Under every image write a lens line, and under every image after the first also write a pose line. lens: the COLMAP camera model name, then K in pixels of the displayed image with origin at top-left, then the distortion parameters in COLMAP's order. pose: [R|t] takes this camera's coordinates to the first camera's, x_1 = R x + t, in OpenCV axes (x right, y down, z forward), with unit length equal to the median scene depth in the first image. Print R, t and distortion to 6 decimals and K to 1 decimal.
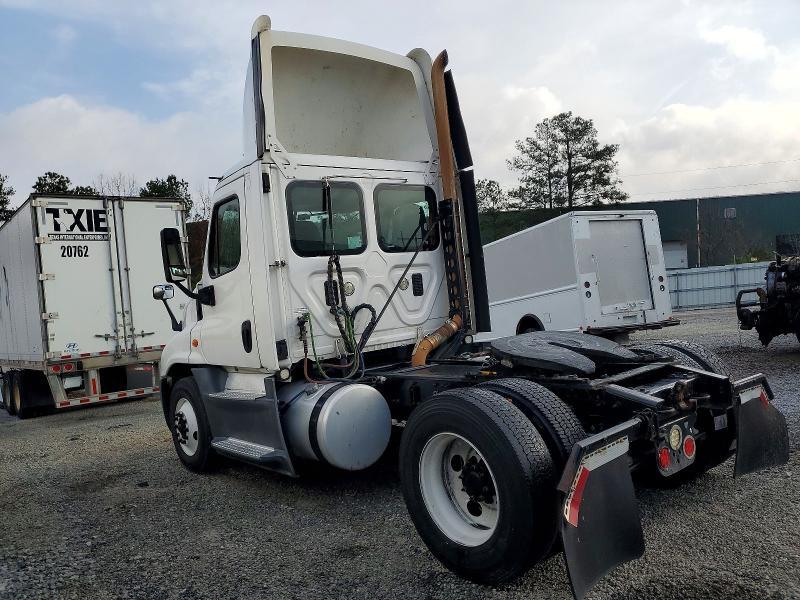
lens RADIAL K [[621.1, 0, 401.7], [0, 621.1, 286.4], [0, 0, 1]] dist [0.003718, 0.000055]
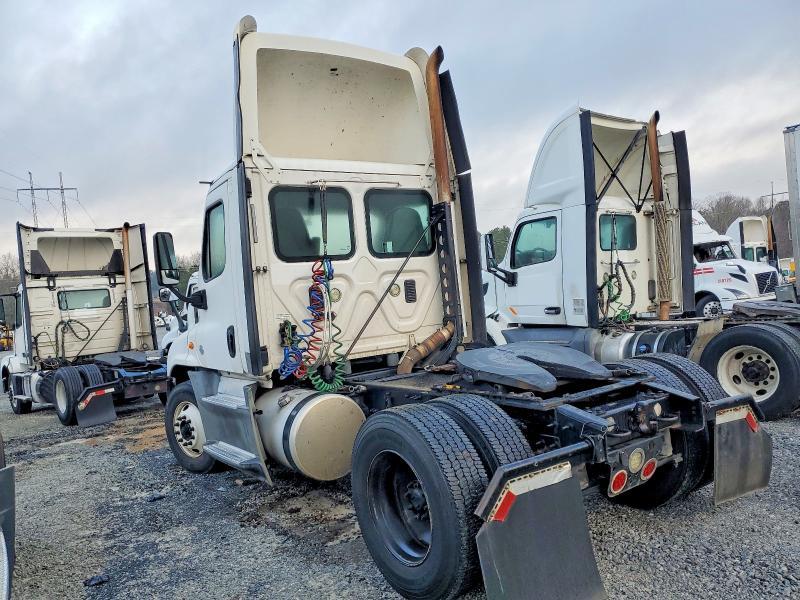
lens RADIAL K [[625.0, 0, 400.0], [0, 625.0, 300.0], [0, 0, 1]] dist [0.001196, -0.000094]
pose [[0.998134, 0.011968, -0.059883, 0.079060], [-0.010566, 0.999664, 0.023675, -0.013112], [0.060146, -0.022998, 0.997925, 0.015771]]
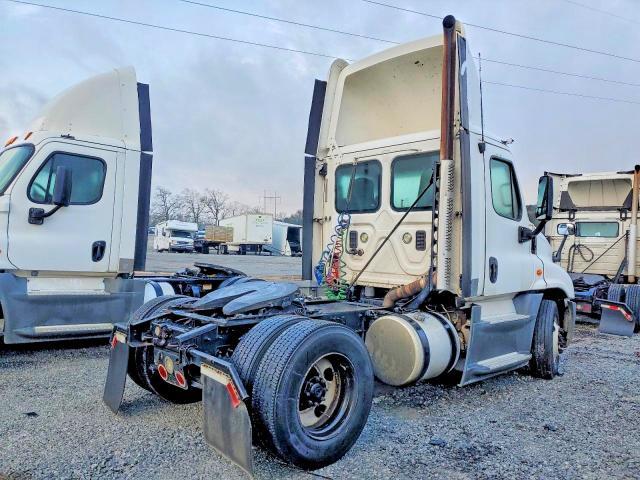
lens RADIAL K [[503.6, 0, 318.0], [0, 503.6, 228.0], [0, 0, 1]] dist [0.008025, 0.001003]
pose [[0.053167, 0.071269, -0.996039, 1.066684], [-0.018074, 0.997355, 0.070398, -0.099221], [0.998422, 0.014260, 0.054315, 0.868238]]
